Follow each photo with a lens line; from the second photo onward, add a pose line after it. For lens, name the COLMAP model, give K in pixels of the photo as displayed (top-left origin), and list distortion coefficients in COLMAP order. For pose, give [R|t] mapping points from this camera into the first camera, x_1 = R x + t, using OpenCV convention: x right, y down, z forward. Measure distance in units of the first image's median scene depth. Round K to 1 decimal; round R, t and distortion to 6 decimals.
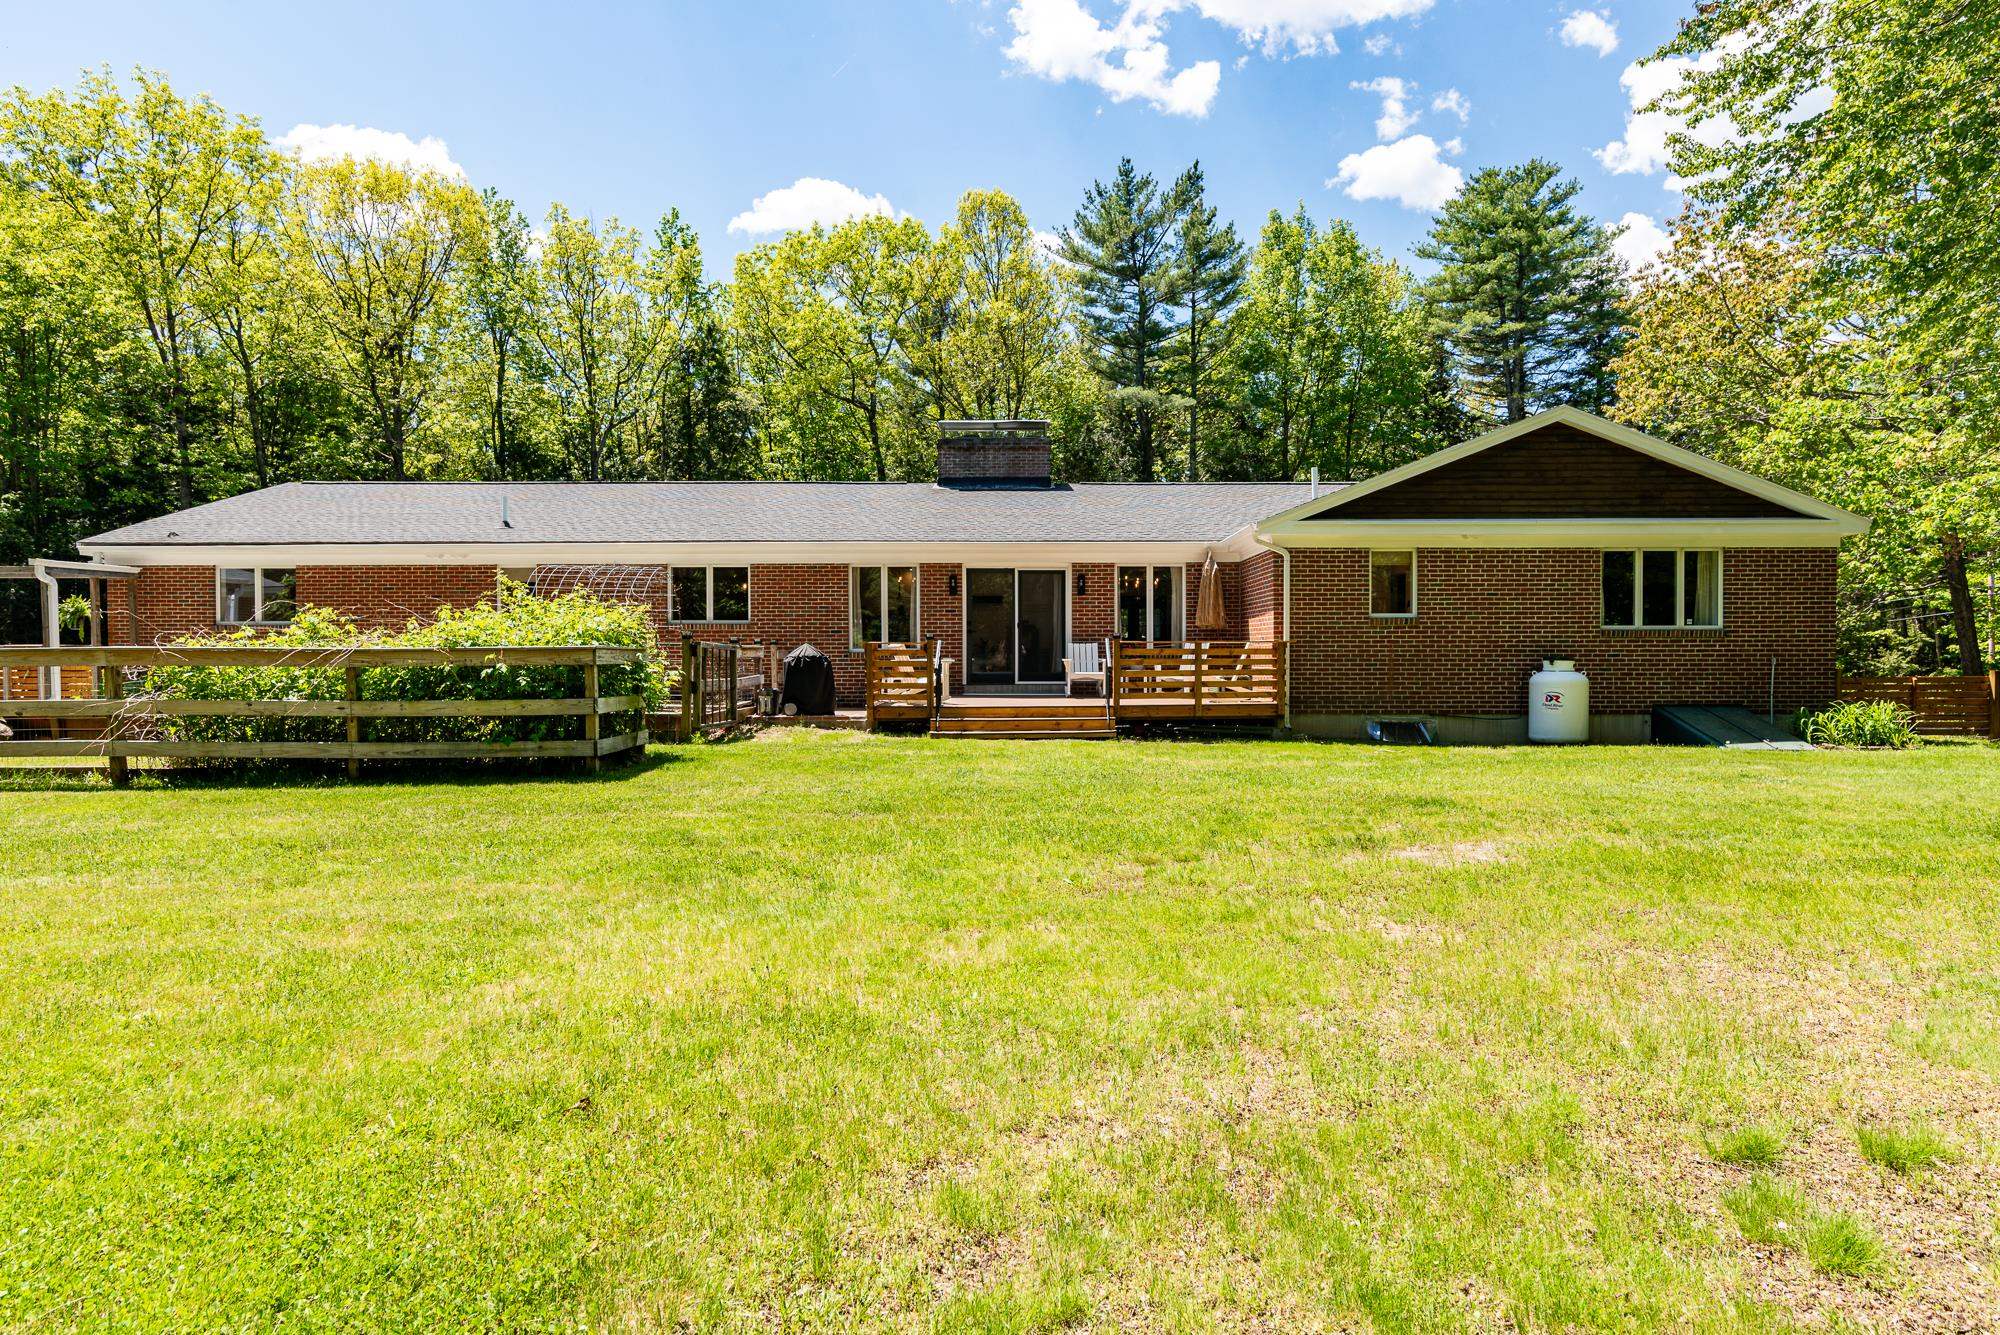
lens RADIAL K [[1085.2, 0, 1000.0], [0, 1085.2, 667.5], [0, 0, 1]] dist [-0.007637, 0.000006]
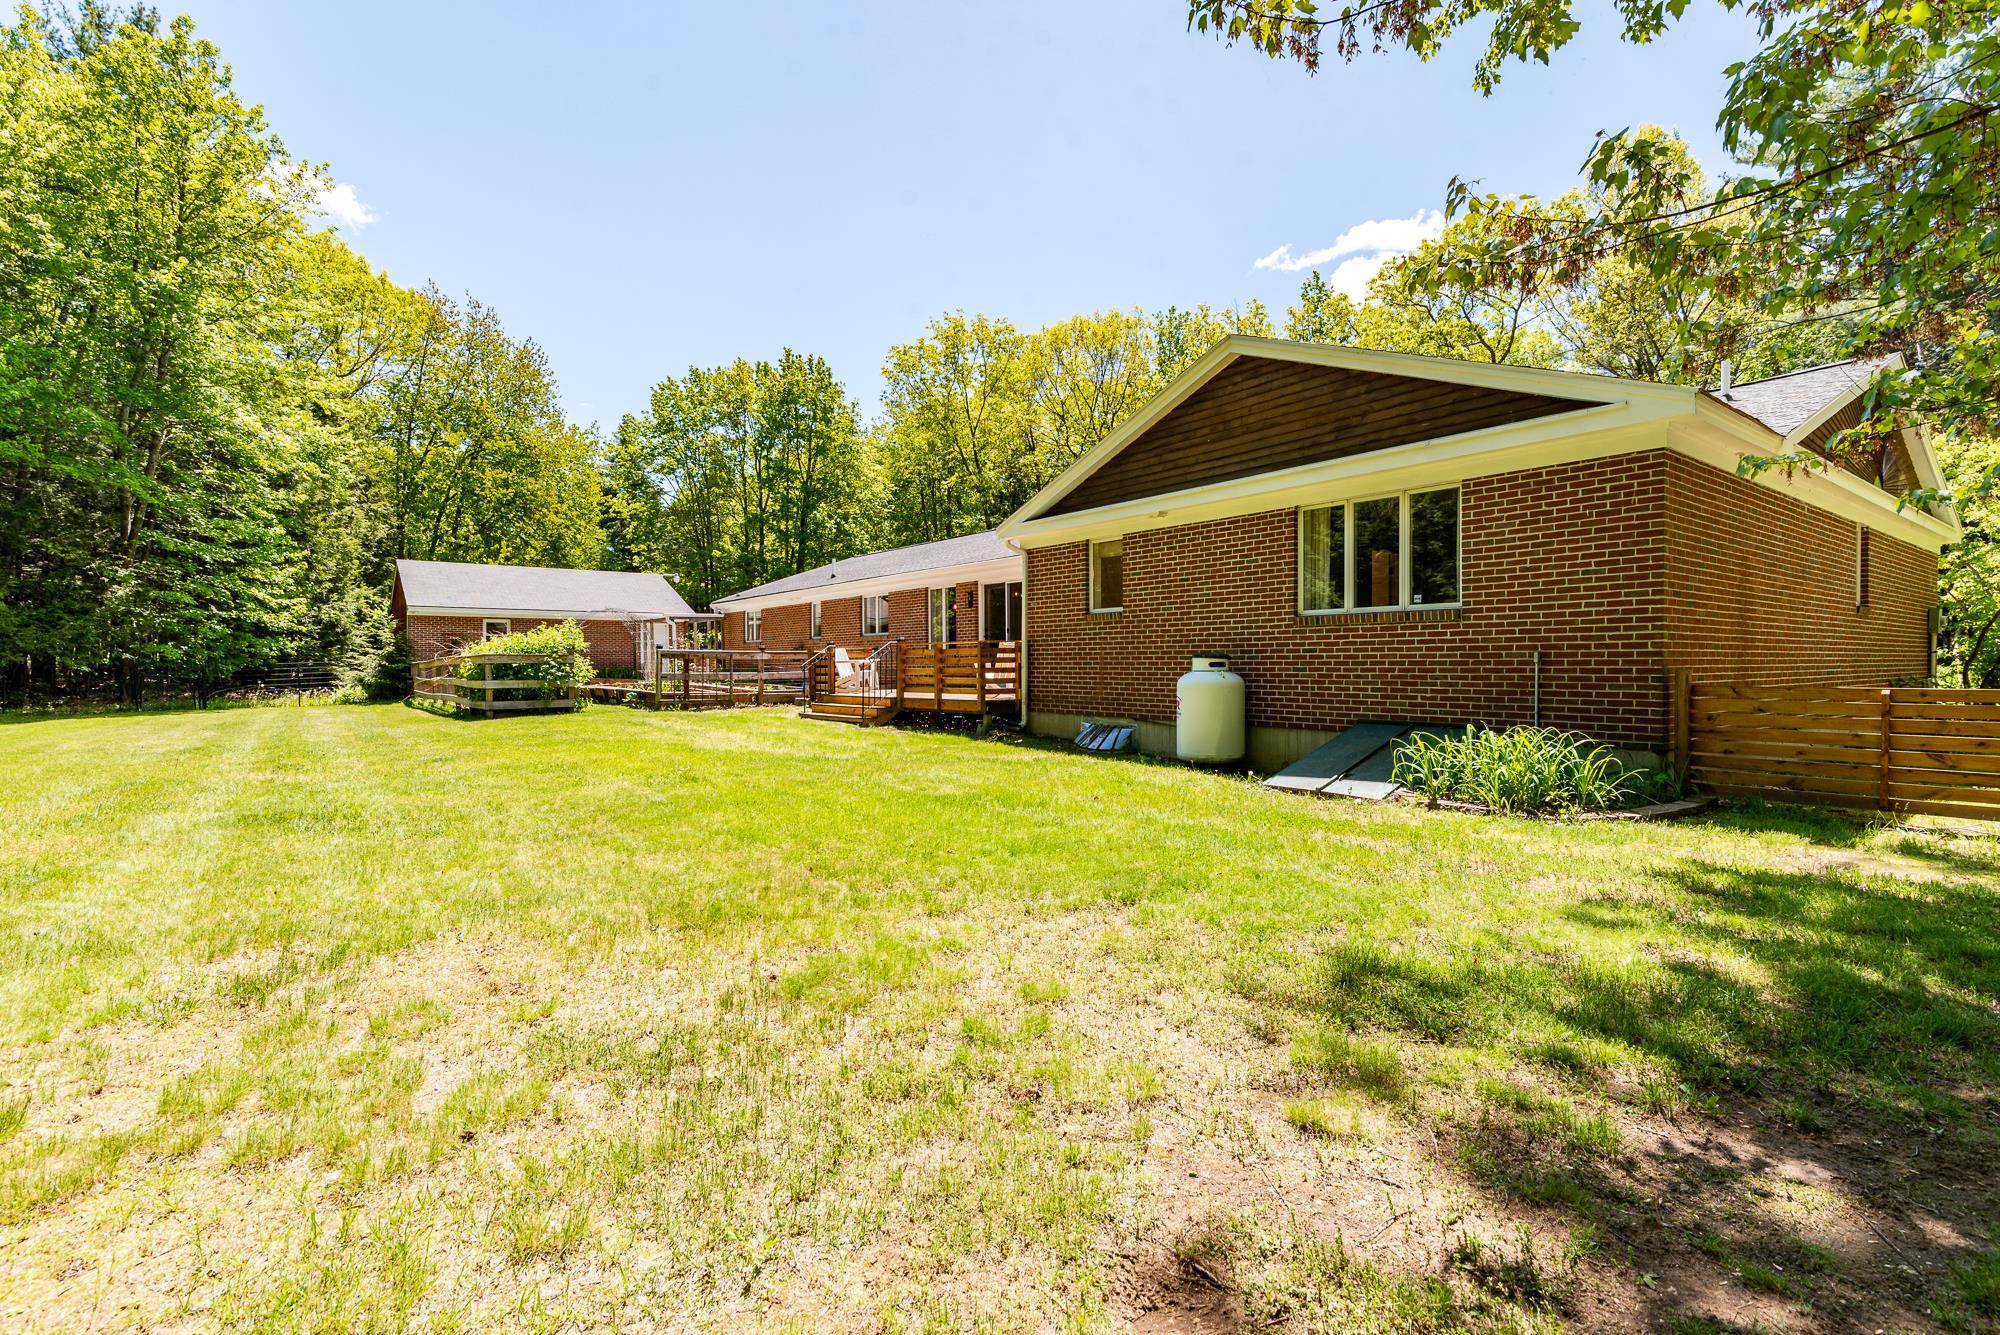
lens RADIAL K [[911.9, 0, 999.1], [0, 911.9, 662.3], [0, 0, 1]] dist [-0.007782, -0.000565]
pose [[0.575890, 0.000753, -0.817527, 0.946322], [0.001669, 0.999996, 0.002097, -0.005644], [0.817525, -0.002572, 0.575887, 0.481051]]
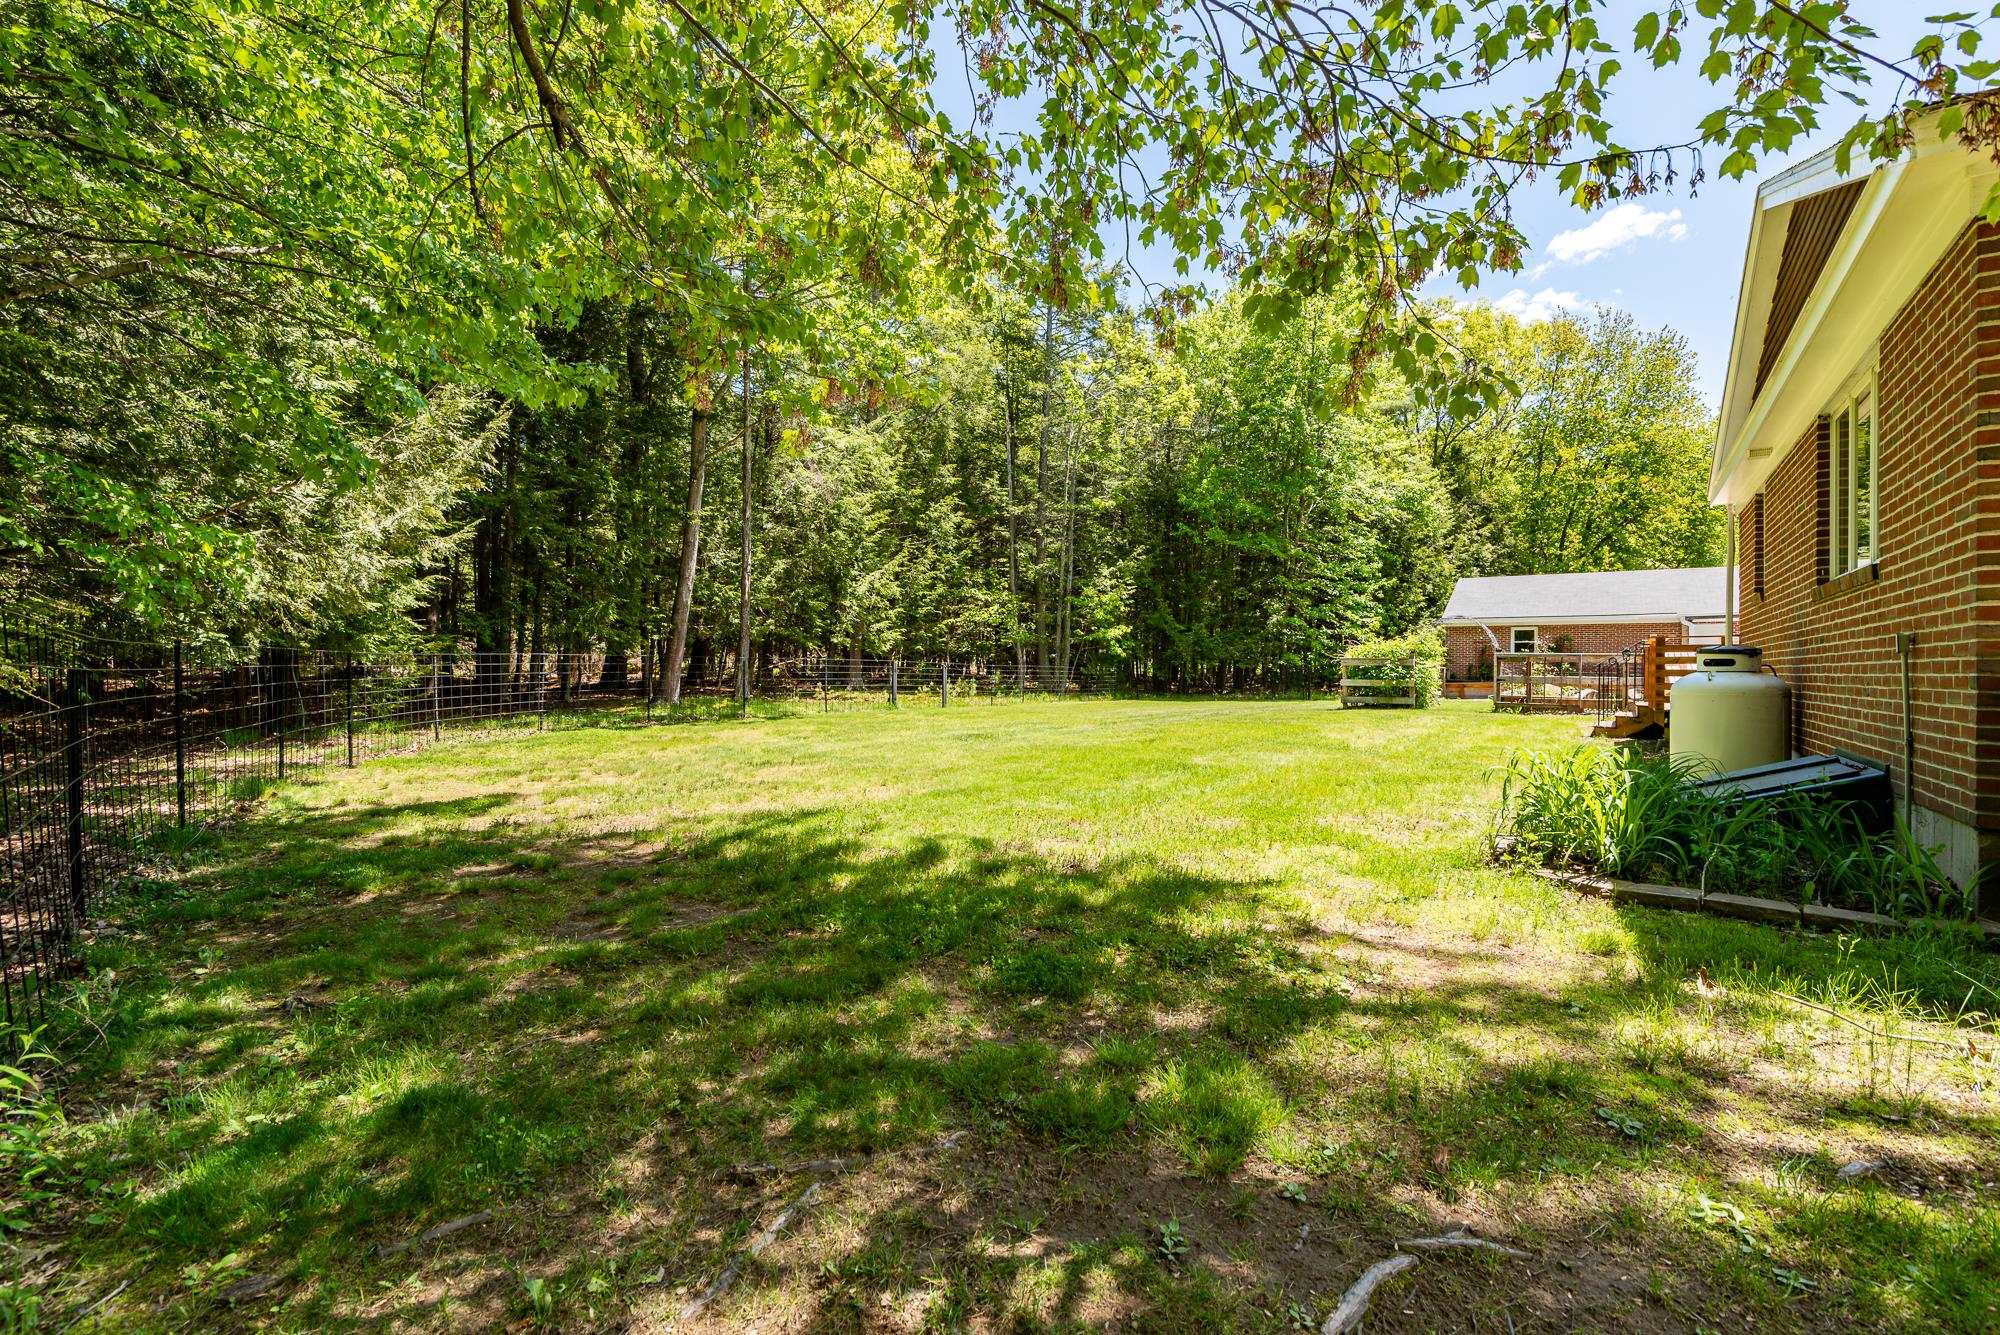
lens RADIAL K [[911.9, 0, 999.1], [0, 911.9, 662.3], [0, 0, 1]] dist [-0.007782, -0.000565]
pose [[-0.585623, -0.008432, -0.810540, 1.098376], [-0.005230, 0.999964, -0.006625, 0.002956], [0.810567, 0.000359, -0.585646, 0.951355]]
